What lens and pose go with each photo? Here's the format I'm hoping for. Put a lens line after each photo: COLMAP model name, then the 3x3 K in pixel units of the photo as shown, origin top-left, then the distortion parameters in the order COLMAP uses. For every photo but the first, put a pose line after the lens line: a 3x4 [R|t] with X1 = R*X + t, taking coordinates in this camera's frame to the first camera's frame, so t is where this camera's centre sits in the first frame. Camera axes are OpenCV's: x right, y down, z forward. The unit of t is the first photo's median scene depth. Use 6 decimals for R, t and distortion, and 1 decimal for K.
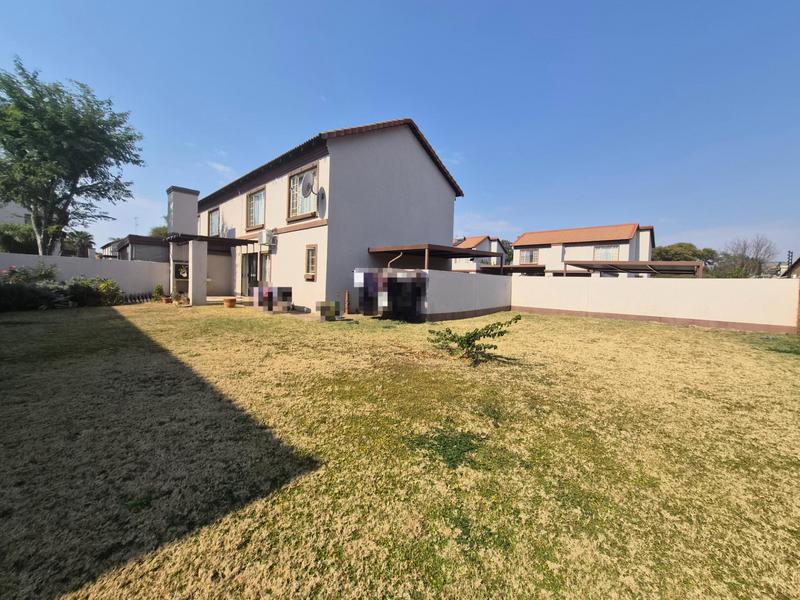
lens RADIAL K [[314.7, 0, 400.0], [0, 314.7, 292.5], [0, 0, 1]] dist [0.003223, -0.000030]
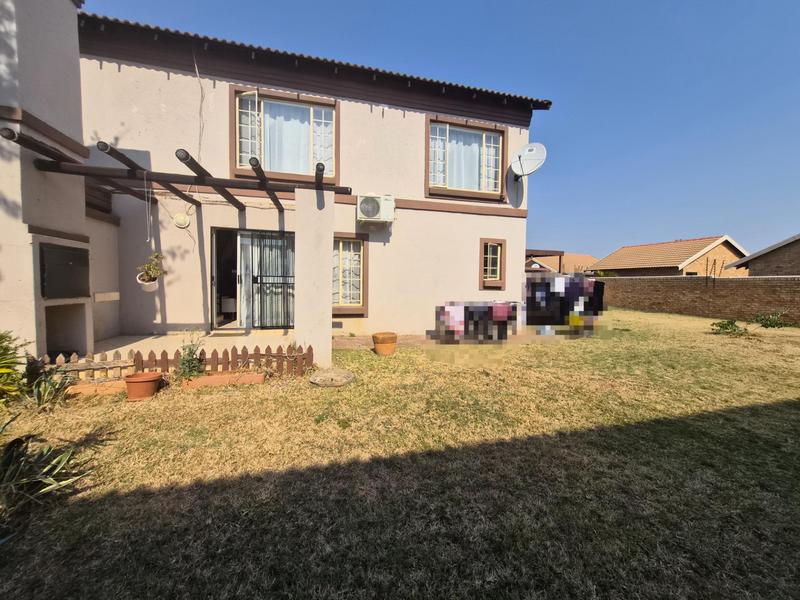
lens RADIAL K [[314.7, 0, 402.0], [0, 314.7, 301.4], [0, 0, 1]] dist [0.003223, -0.000030]
pose [[0.504437, -0.062305, 0.861198, -1.008584], [0.043146, 0.997966, 0.046927, -0.050537], [-0.862370, 0.013485, 0.506099, 0.810786]]
